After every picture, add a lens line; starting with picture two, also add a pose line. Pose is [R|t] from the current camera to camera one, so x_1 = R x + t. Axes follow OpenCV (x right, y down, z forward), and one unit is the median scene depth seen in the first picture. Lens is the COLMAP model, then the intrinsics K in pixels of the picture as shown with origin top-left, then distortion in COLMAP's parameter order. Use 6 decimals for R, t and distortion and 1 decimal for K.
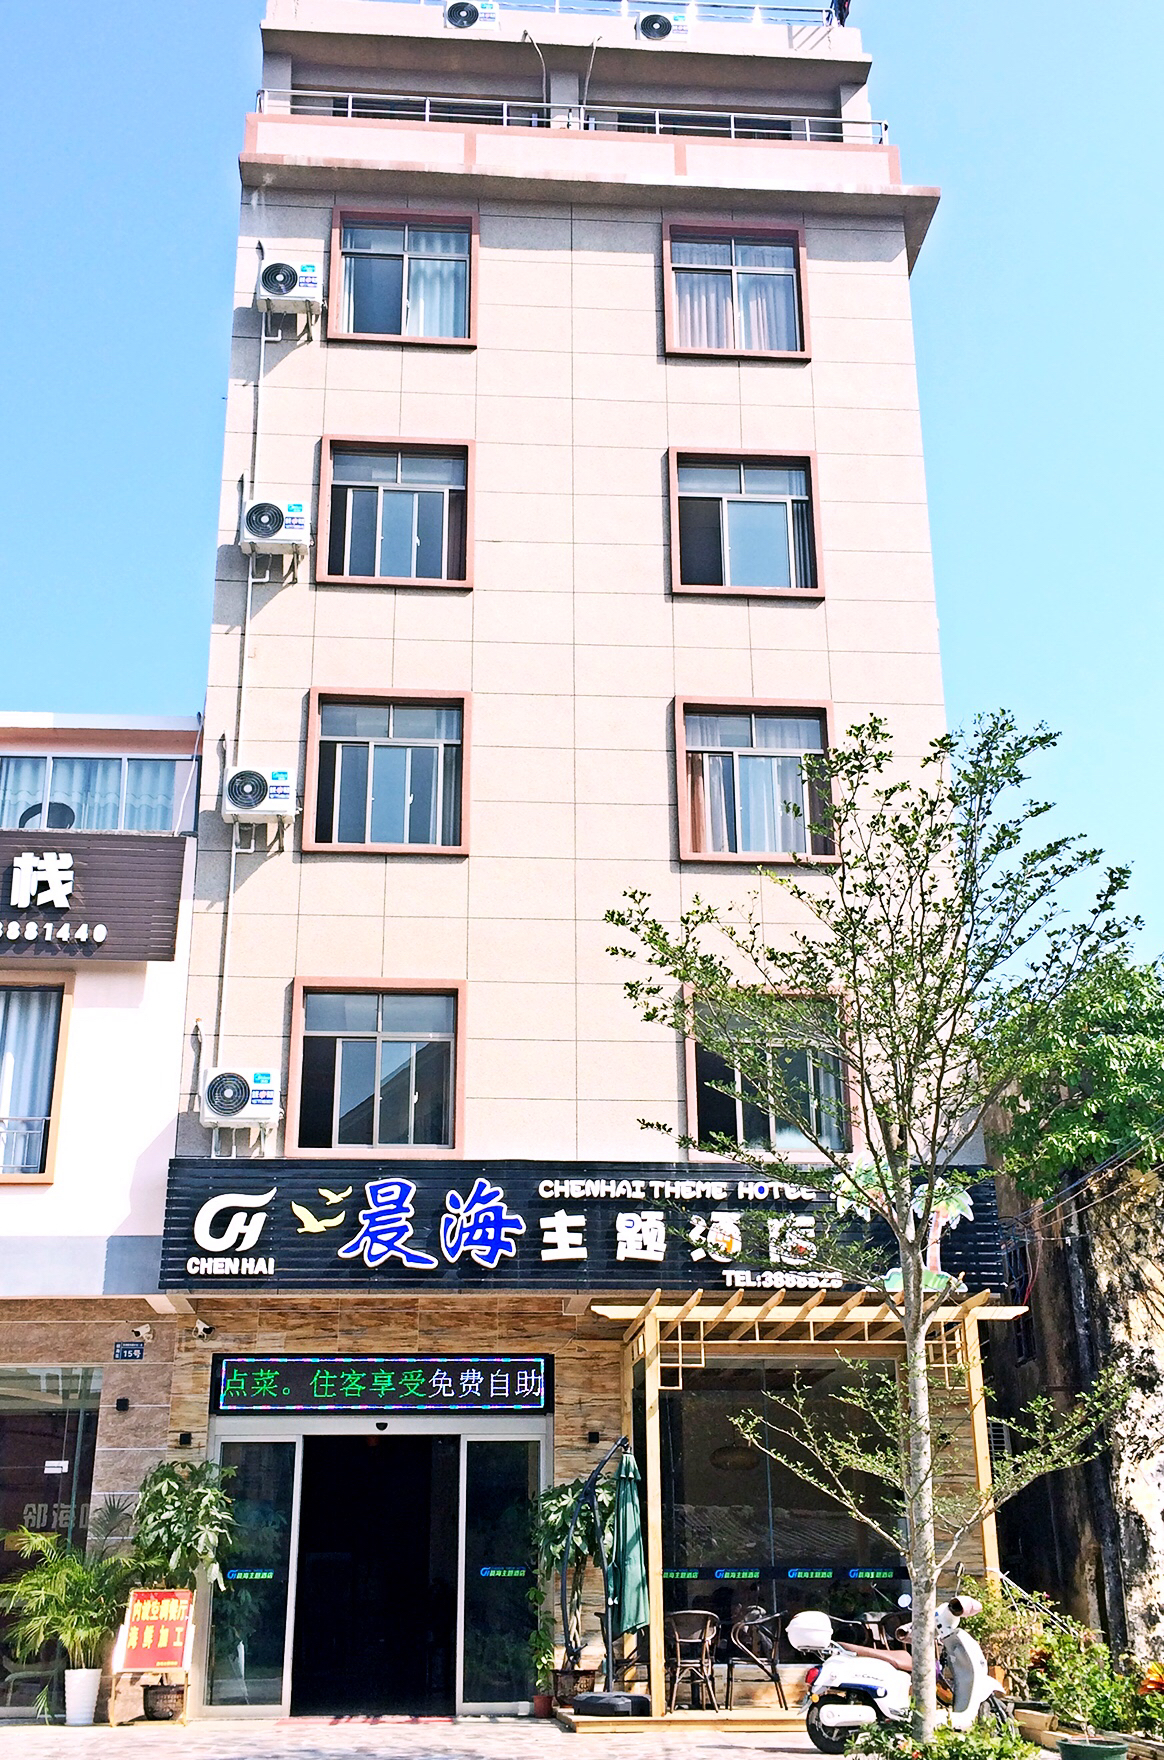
lens RADIAL K [[1867.7, 0, 574.3], [0, 1867.7, 878.6], [0, 0, 1]] dist [0.067015, 0.000000]
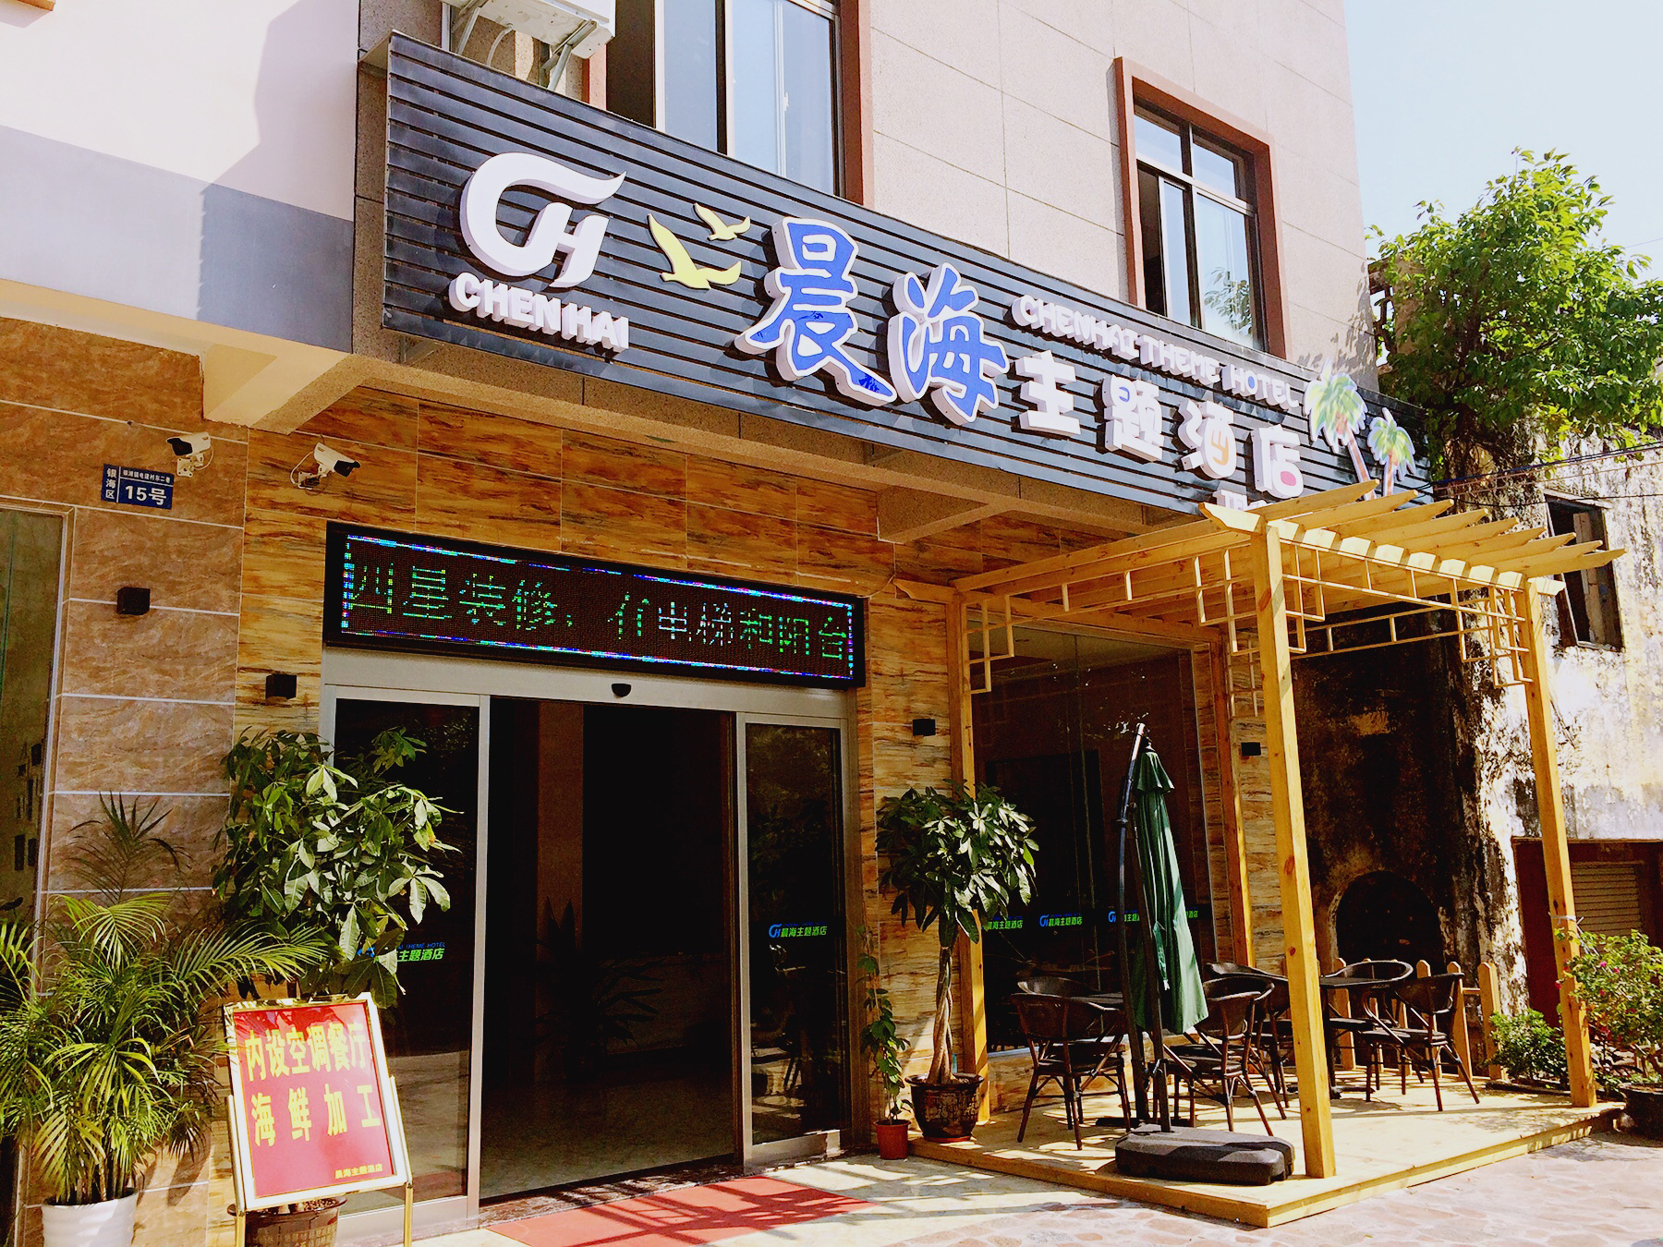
lens RADIAL K [[1403.5, 0, 831.9], [0, 1403.5, 621.3], [0, 0, 1]] dist [0.069249, -0.018085]
pose [[0.815772, 0.089827, 0.571355, -0.303856], [-0.193027, 0.973510, 0.122548, 0.217942], [-0.545212, -0.210258, 0.811502, 0.661221]]
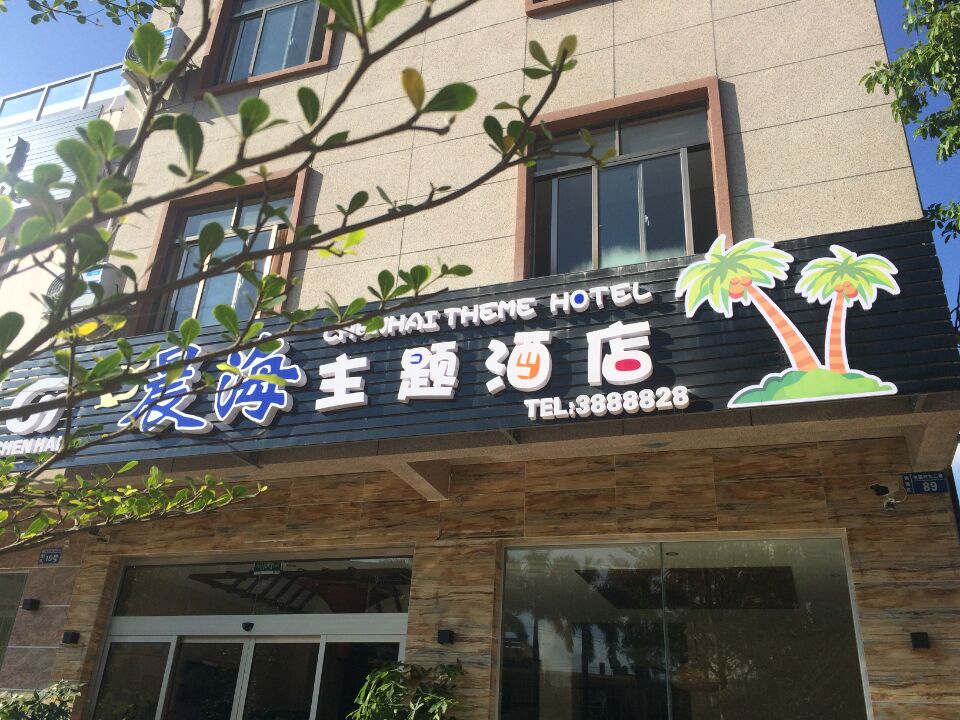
lens RADIAL K [[808.7, 0, 477.9], [0, 808.7, 361.0], [0, 0, 1]] dist [0.070575, -0.066710]
pose [[0.912294, -0.132398, -0.387544, 0.188433], [0.094293, 0.988783, -0.115832, 0.227536], [0.398533, 0.069130, 0.914545, 0.689675]]
